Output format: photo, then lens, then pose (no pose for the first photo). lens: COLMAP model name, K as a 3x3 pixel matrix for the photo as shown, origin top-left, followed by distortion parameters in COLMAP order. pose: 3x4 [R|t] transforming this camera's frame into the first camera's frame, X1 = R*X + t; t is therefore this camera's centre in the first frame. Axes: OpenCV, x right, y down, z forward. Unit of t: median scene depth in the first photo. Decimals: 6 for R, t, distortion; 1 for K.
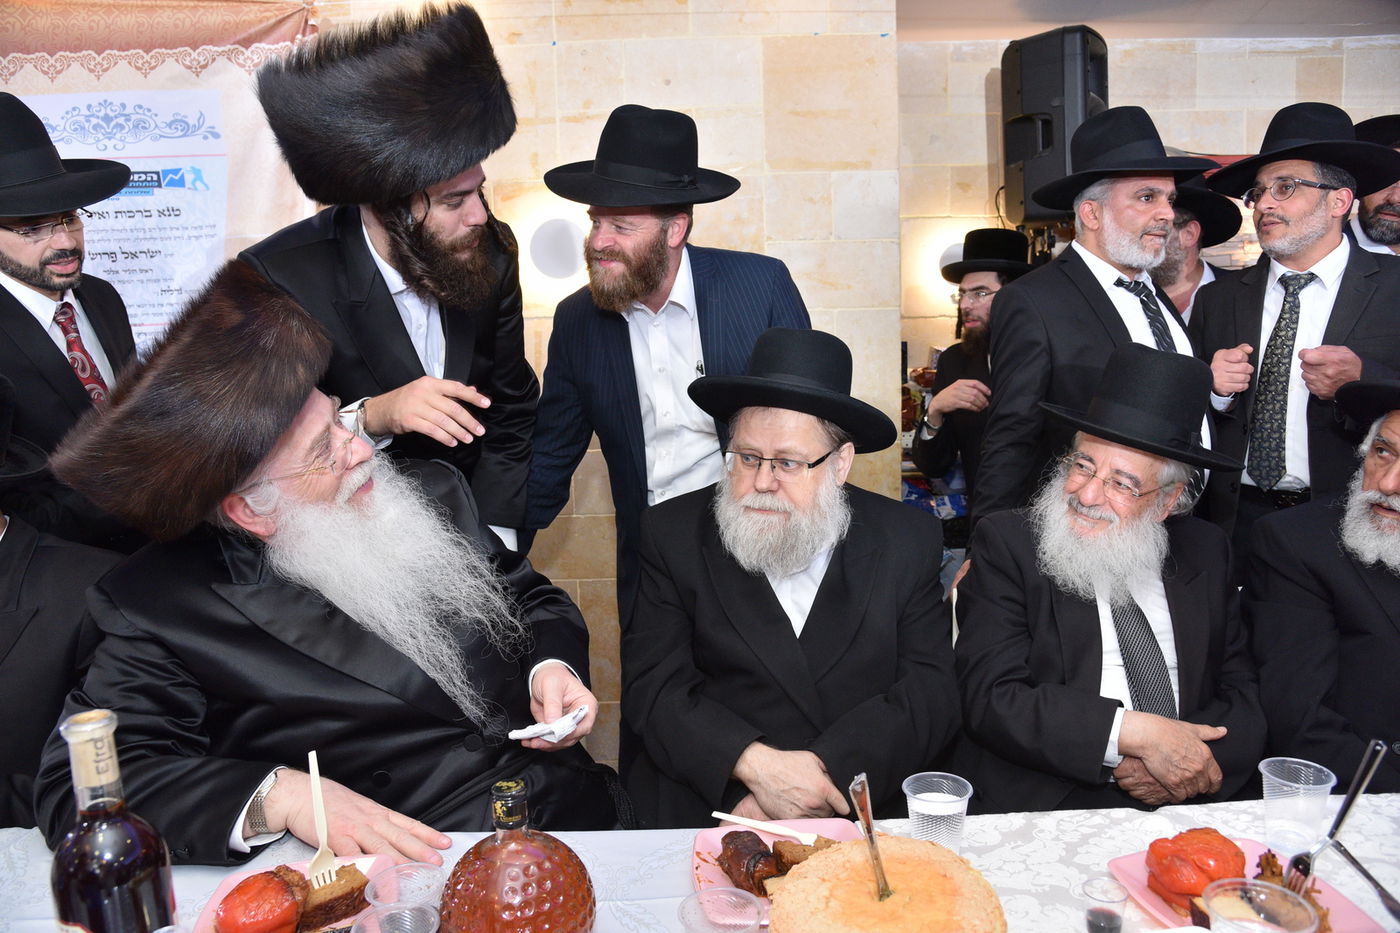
lens RADIAL K [[945.4, 0, 694.6], [0, 945.4, 463.8], [0, 0, 1]] dist [-0.101865, 0.045514]
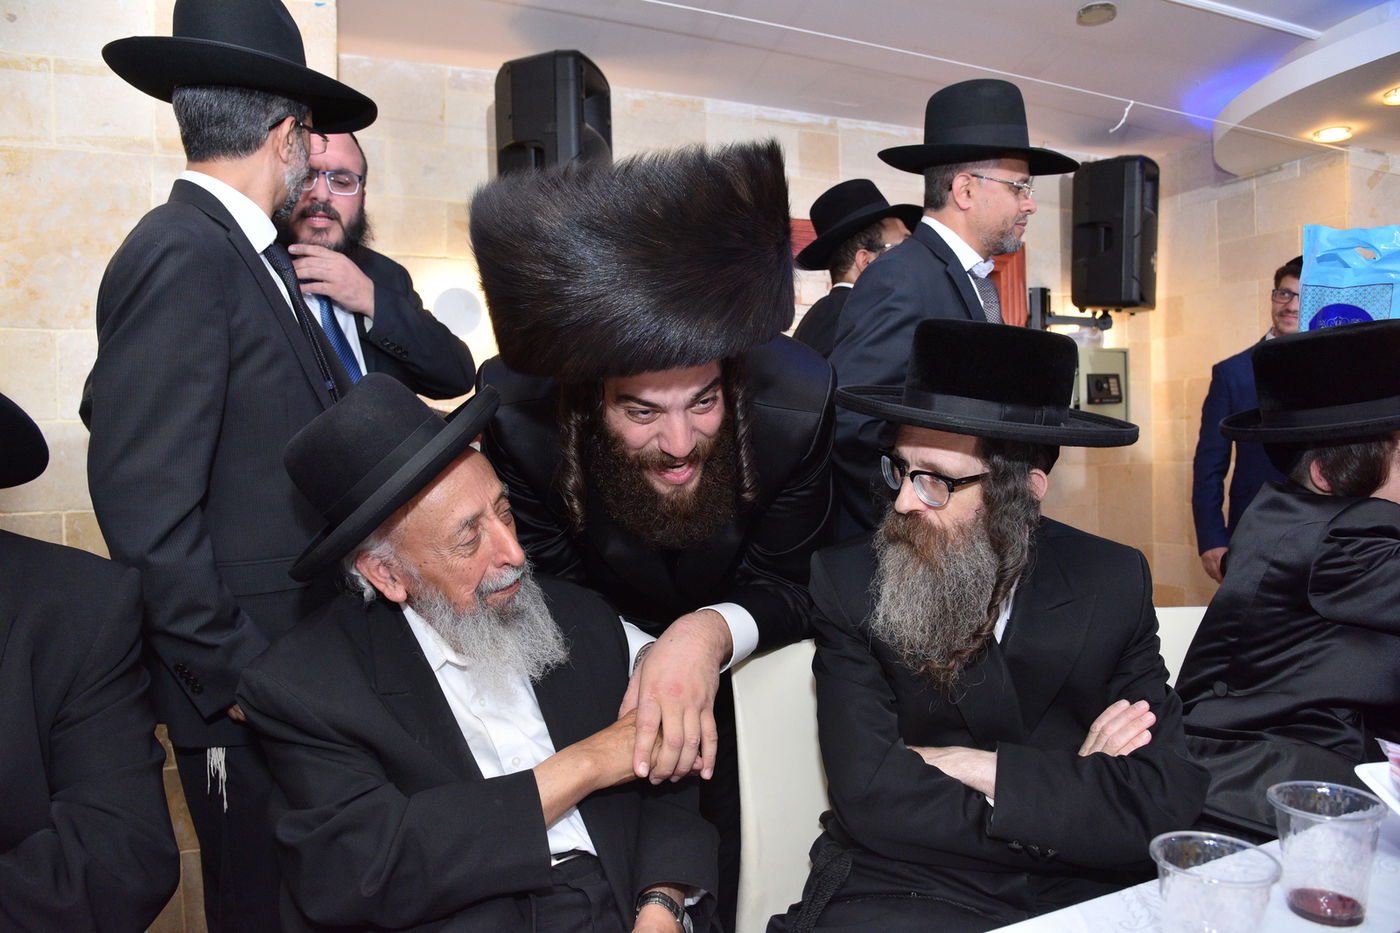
lens RADIAL K [[945.4, 0, 695.3], [0, 945.4, 474.2], [0, 0, 1]] dist [-0.101865, 0.045514]
pose [[0.916150, 0.002245, 0.400828, 0.139319], [0.037535, 0.995110, -0.091365, 0.028664], [-0.399073, 0.098749, 0.911586, 0.123980]]
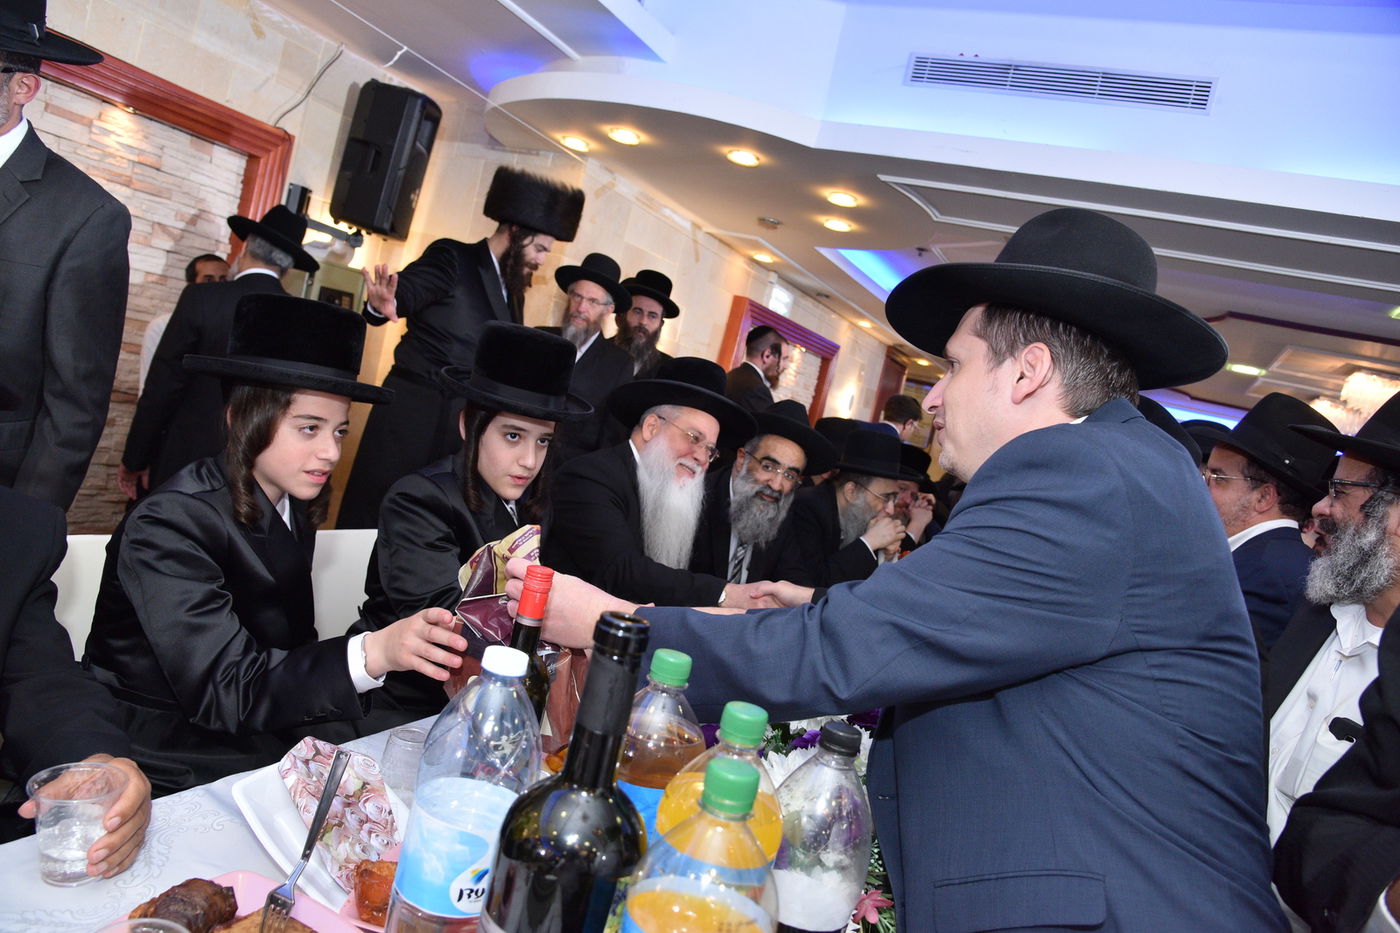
lens RADIAL K [[945.4, 0, 694.7], [0, 945.4, 469.7], [0, 0, 1]] dist [-0.101865, 0.045514]
pose [[0.401071, 0.061929, 0.913951, 0.178323], [-0.139537, 0.990199, -0.005862, -0.008935], [-0.905357, -0.125179, 0.405781, 0.044899]]
